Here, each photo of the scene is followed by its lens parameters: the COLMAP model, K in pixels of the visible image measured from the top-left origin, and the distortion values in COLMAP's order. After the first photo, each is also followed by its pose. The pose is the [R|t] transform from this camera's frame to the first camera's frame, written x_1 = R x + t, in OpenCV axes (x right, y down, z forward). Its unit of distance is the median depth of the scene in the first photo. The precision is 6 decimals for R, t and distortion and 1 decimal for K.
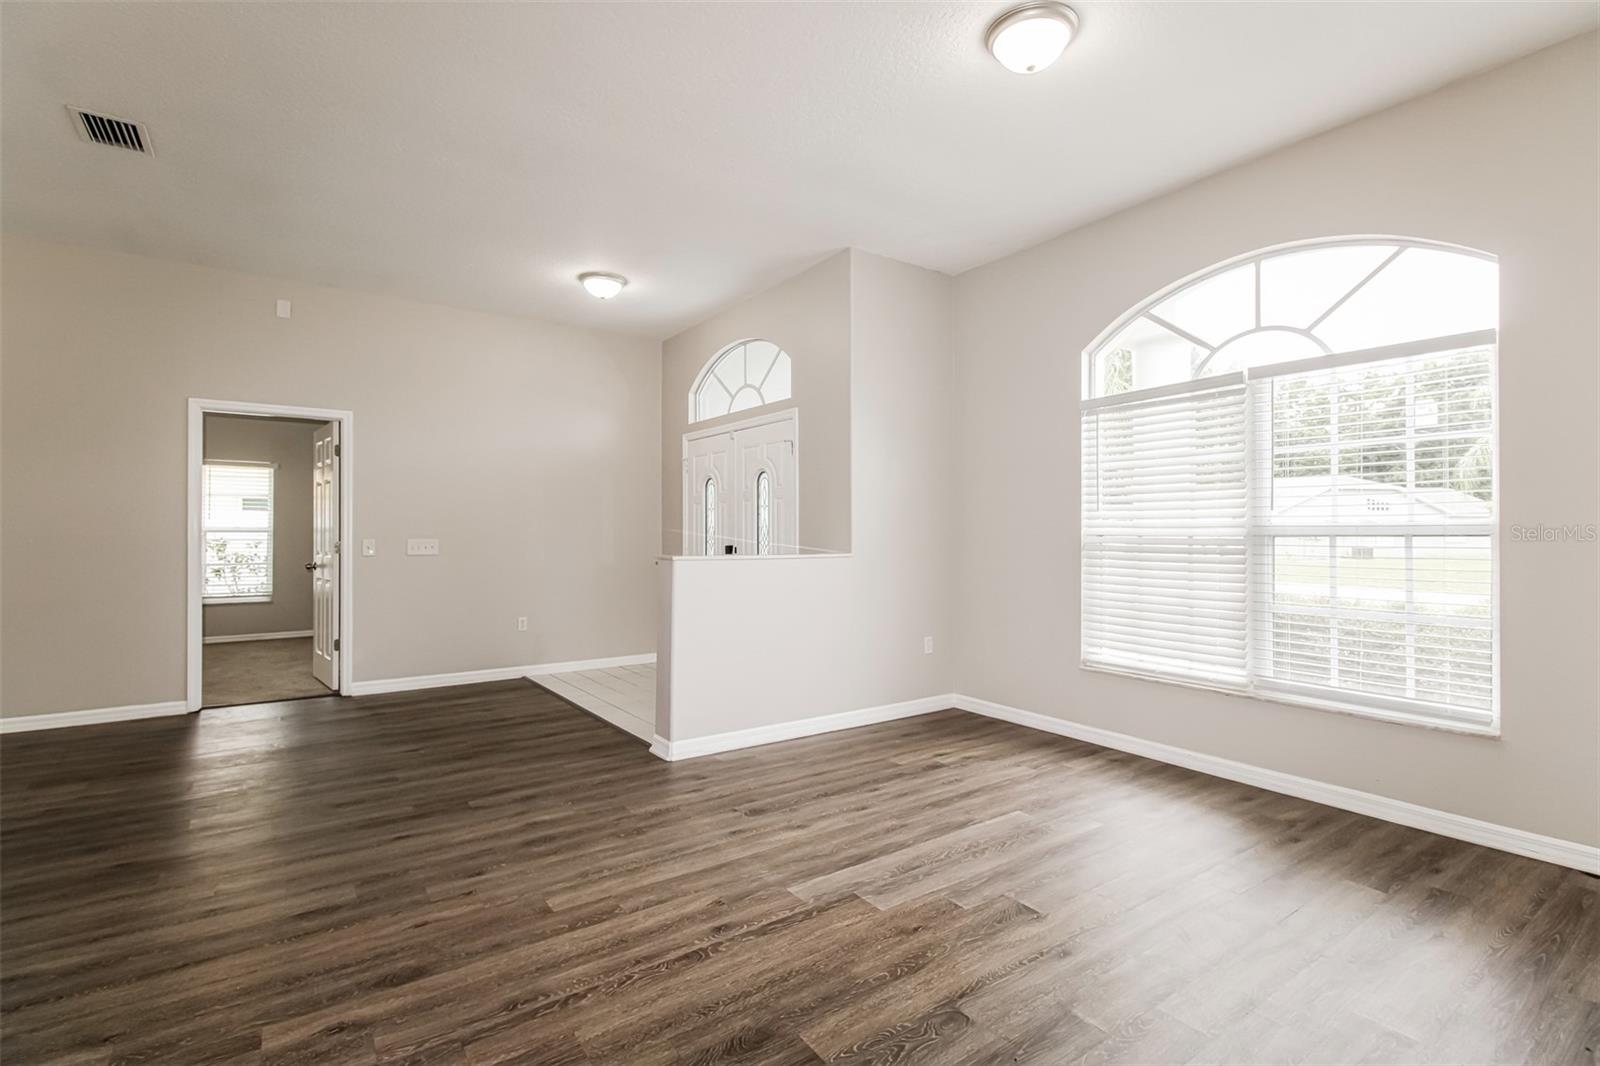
lens RADIAL K [[745.3, 0, 822.2], [0, 745.3, 533.1], [0, 0, 1]] dist [0.000676, 0.000067]
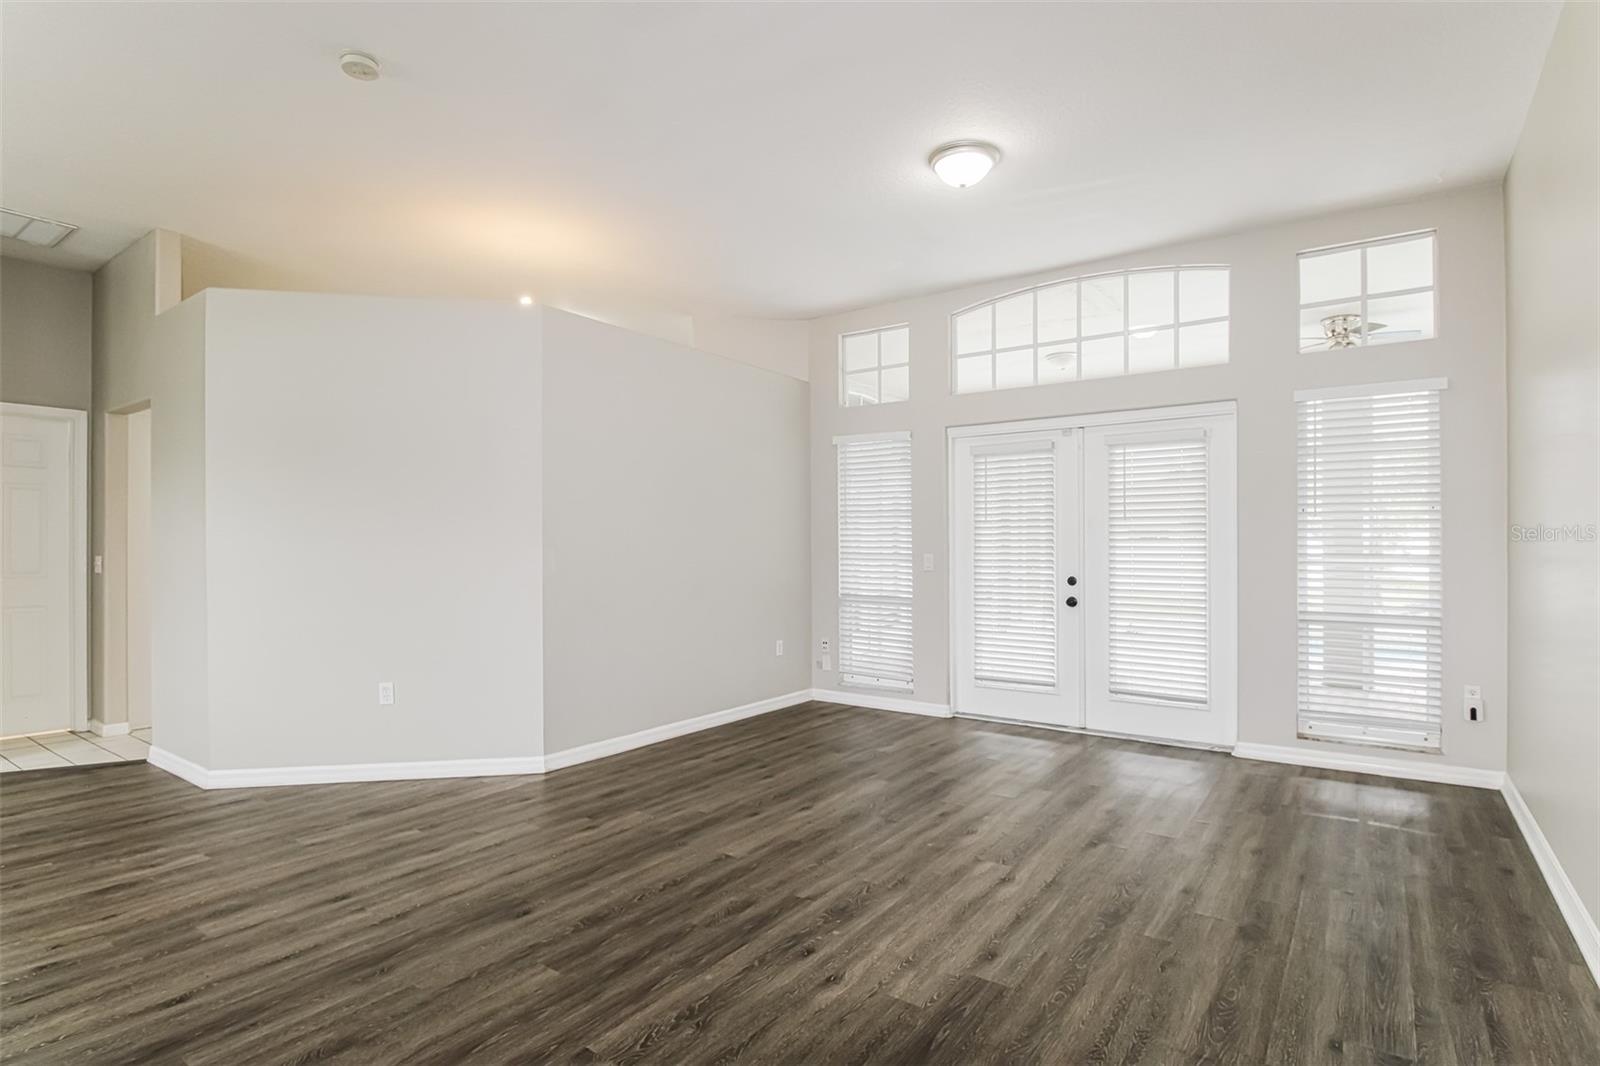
lens RADIAL K [[790.9, 0, 824.8], [0, 790.9, 545.7], [0, 0, 1]] dist [-0.000300, -0.013047]
pose [[-0.943709, -0.000983, -0.330777, -0.705480], [0.000090, 0.999995, -0.003228, -0.000672], [0.330778, -0.003076, -0.943704, 1.485930]]
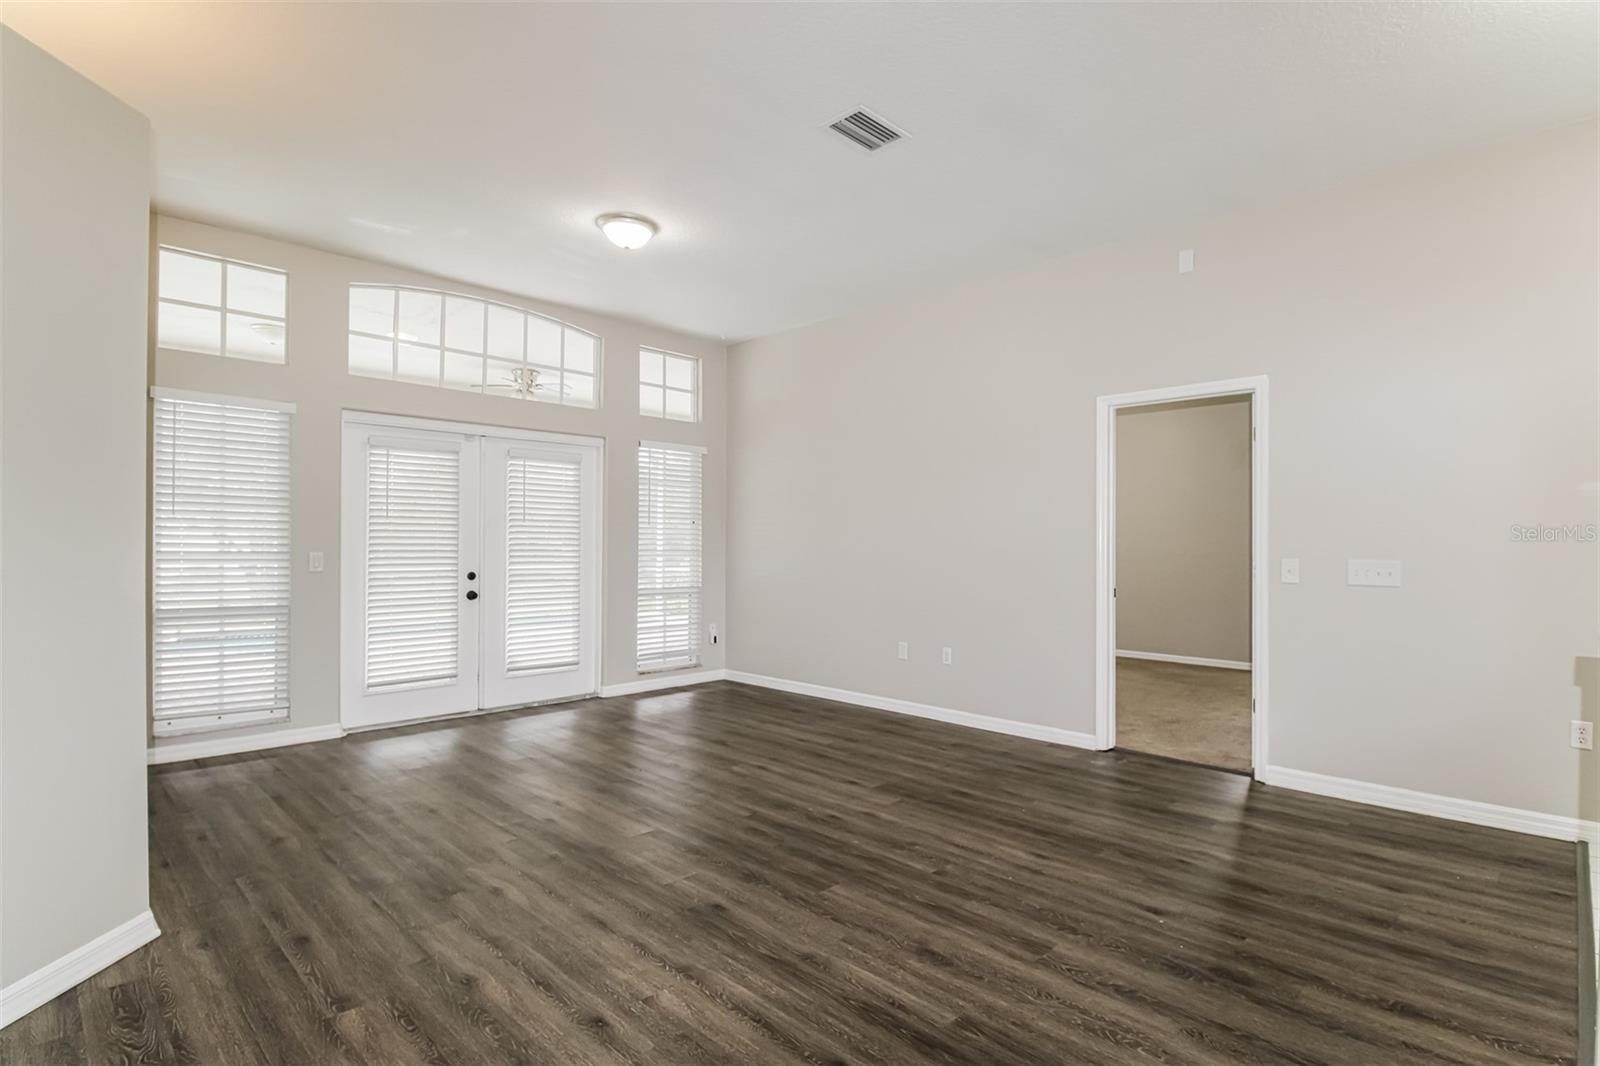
lens RADIAL K [[790.9, 0, 824.8], [0, 790.9, 545.7], [0, 0, 1]] dist [-0.000300, -0.013047]
pose [[0.167443, 0.001410, -0.985881, 0.038044], [-0.002897, 0.999995, 0.000938, -0.003993], [0.985877, 0.002699, 0.167447, 0.706253]]
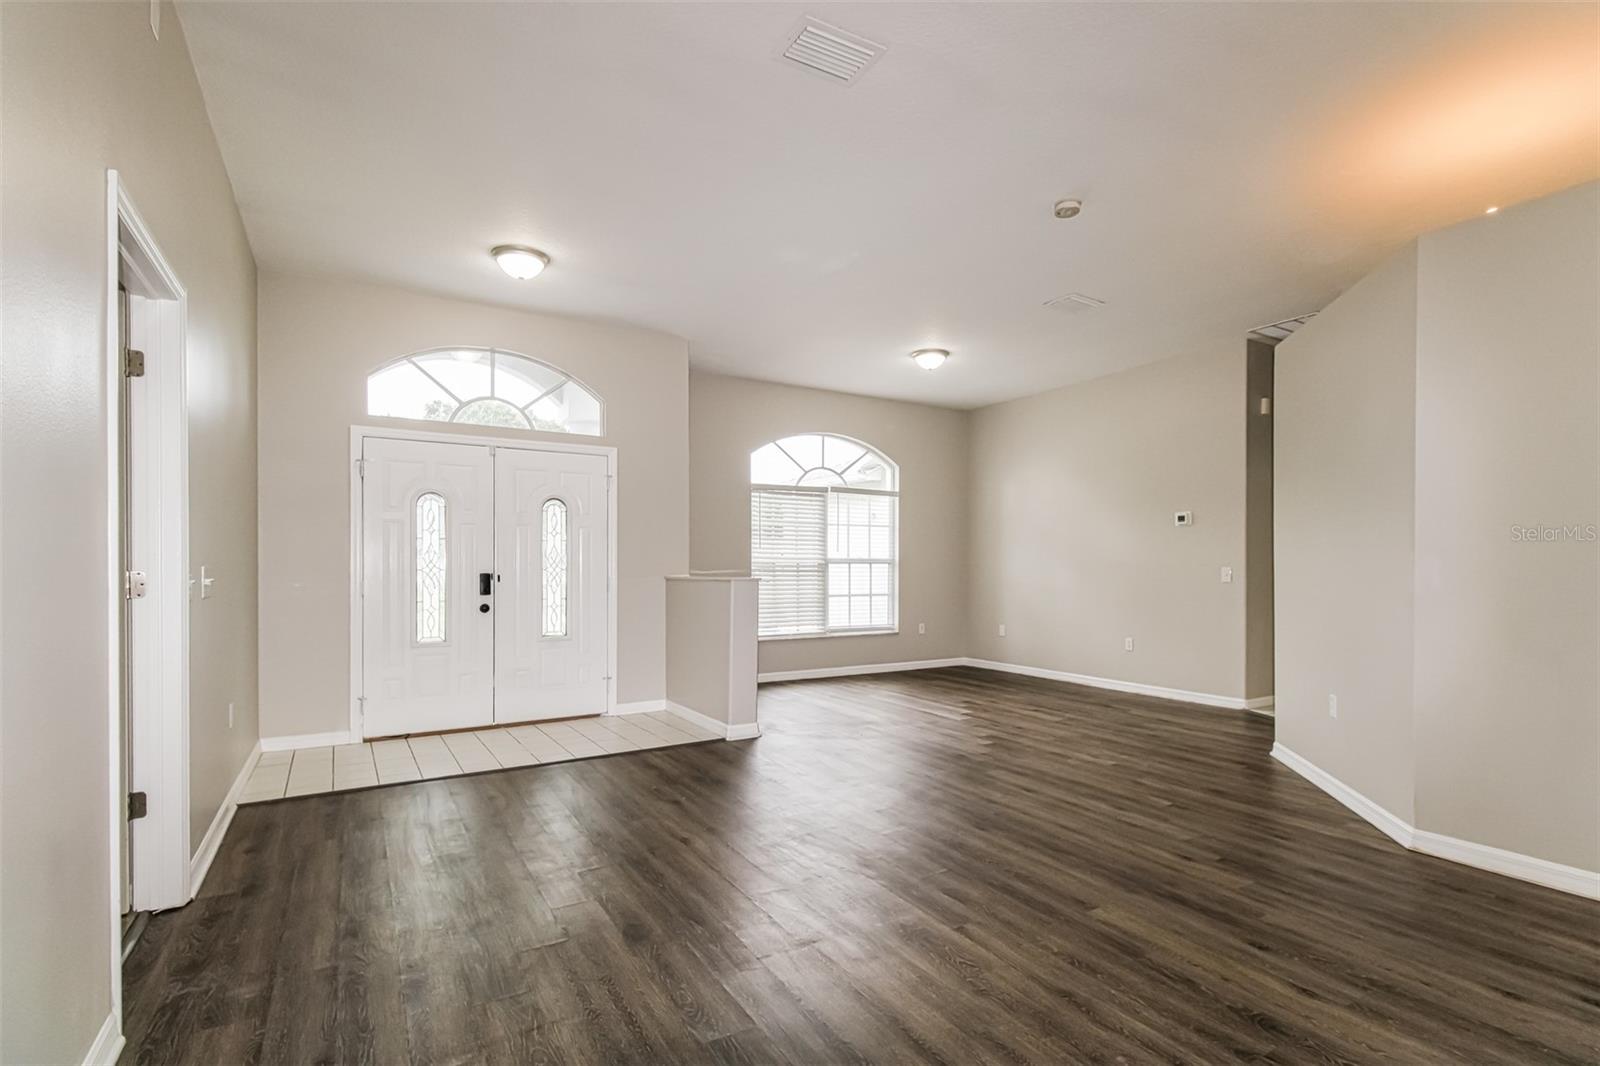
lens RADIAL K [[747.3, 0, 810.5], [0, 747.3, 569.9], [0, 0, 1]] dist [0.029481, -0.020654]
pose [[0.085428, -0.004645, 0.996334, -1.596821], [-0.002575, 0.999985, 0.004882, 0.011932], [-0.996341, -0.002982, 0.085414, 0.859193]]
